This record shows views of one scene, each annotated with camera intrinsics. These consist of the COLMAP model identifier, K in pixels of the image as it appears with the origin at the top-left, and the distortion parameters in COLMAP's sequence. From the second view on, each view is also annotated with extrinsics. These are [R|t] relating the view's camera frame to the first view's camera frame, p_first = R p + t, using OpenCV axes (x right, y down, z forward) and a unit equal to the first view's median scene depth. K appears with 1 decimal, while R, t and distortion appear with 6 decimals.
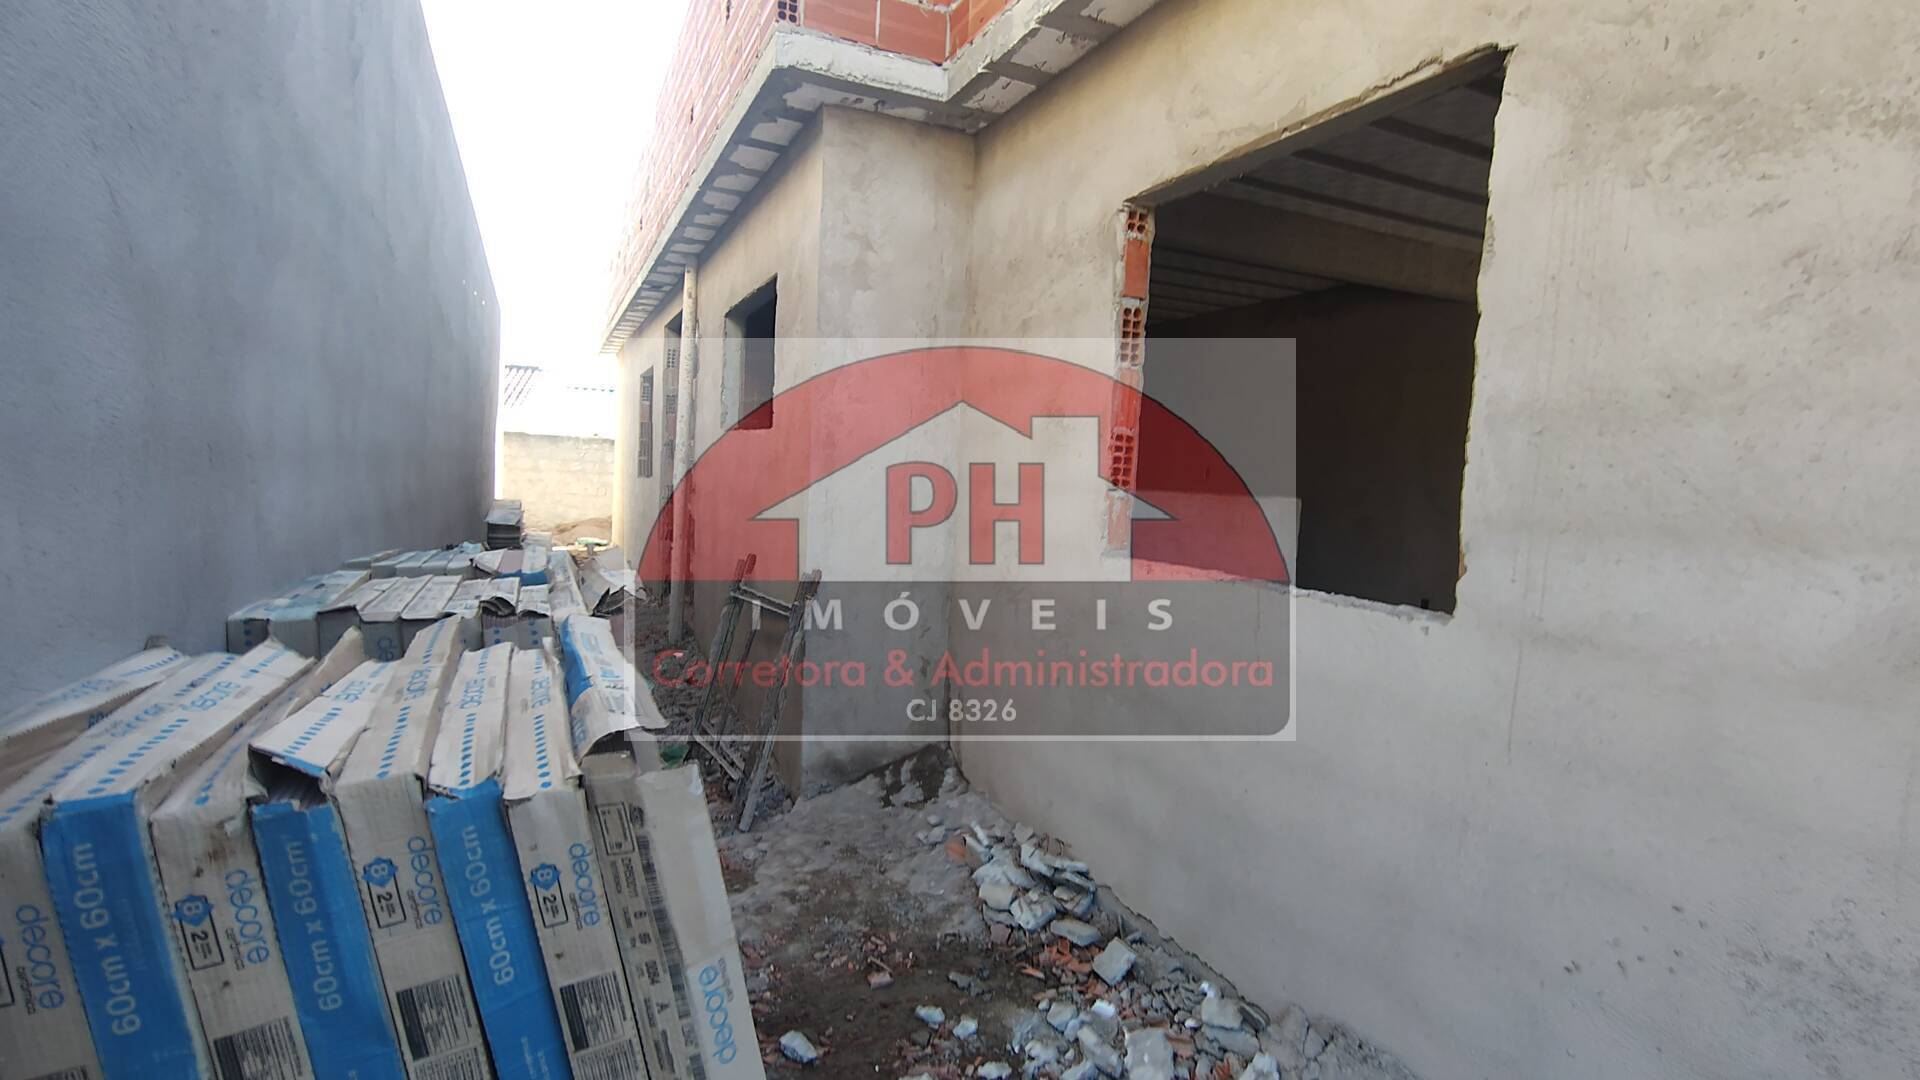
lens RADIAL K [[869.7, 0, 960.0], [0, 869.7, 540.0], [0, 0, 1]] dist [-0.004700, -0.000004]
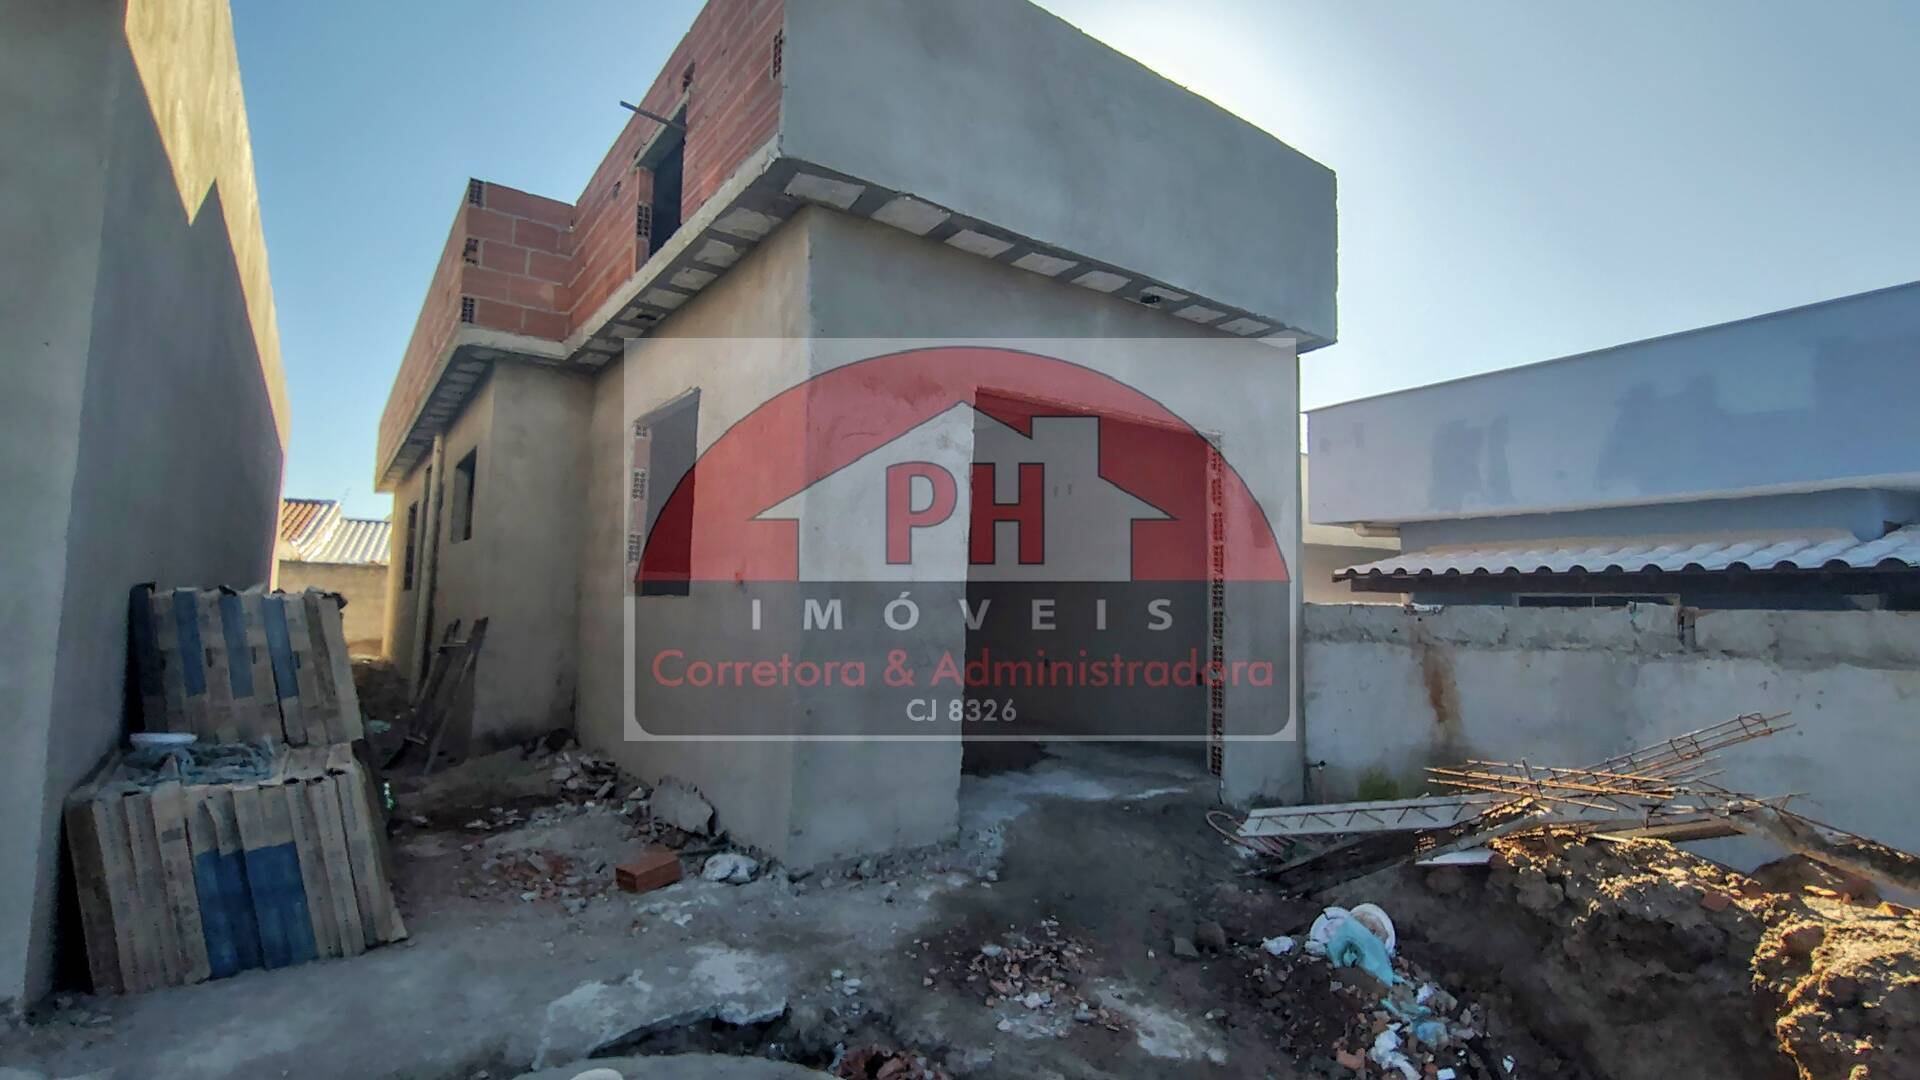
lens RADIAL K [[869.7, 0, 960.0], [0, 869.7, 540.0], [0, 0, 1]] dist [-0.004700, -0.000004]
pose [[0.982298, -0.008377, 0.187137, 0.433019], [0.036698, 0.988248, -0.148390, 0.169672], [-0.183695, 0.152631, 0.971061, -0.842541]]
